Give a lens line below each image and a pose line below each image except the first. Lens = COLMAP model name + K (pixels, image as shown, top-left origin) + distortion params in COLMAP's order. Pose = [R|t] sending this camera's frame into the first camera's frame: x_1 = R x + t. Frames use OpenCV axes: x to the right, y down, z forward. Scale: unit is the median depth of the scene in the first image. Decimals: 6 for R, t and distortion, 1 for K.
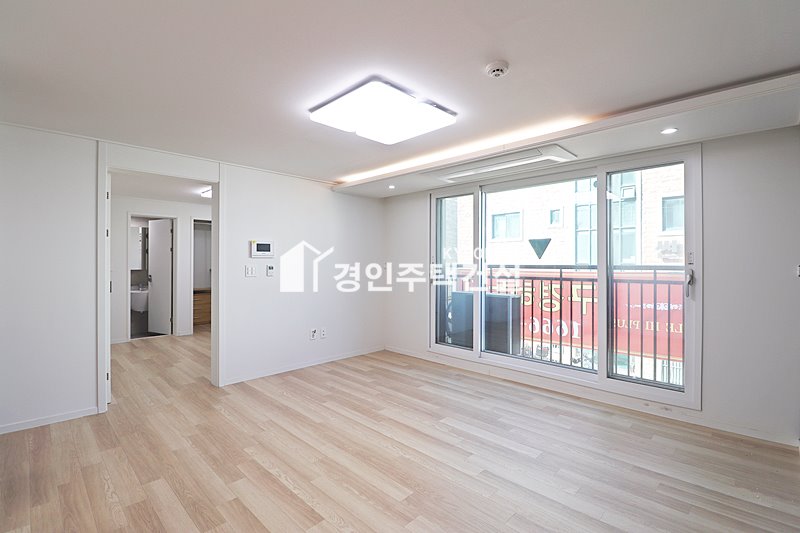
lens RADIAL K [[368.3, 0, 410.8], [0, 368.3, 259.2], [0, 0, 1]] dist [-0.002657, -0.012033]
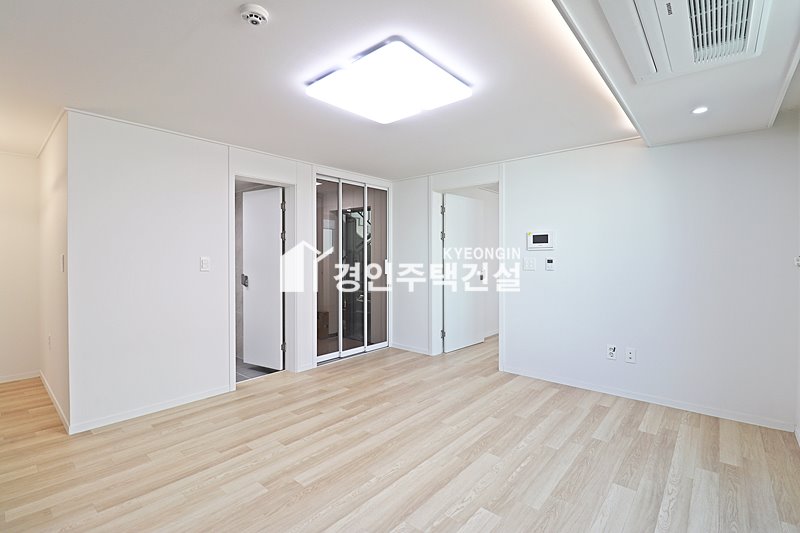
lens RADIAL K [[373.0, 0, 406.3], [0, 373.0, 260.6], [0, 0, 1]] dist [0.000761, -0.012499]
pose [[0.046739, 0.009186, -0.998865, 0.631895], [0.009419, 0.999909, 0.009636, 0.012239], [0.998863, -0.009859, 0.046648, 0.767877]]
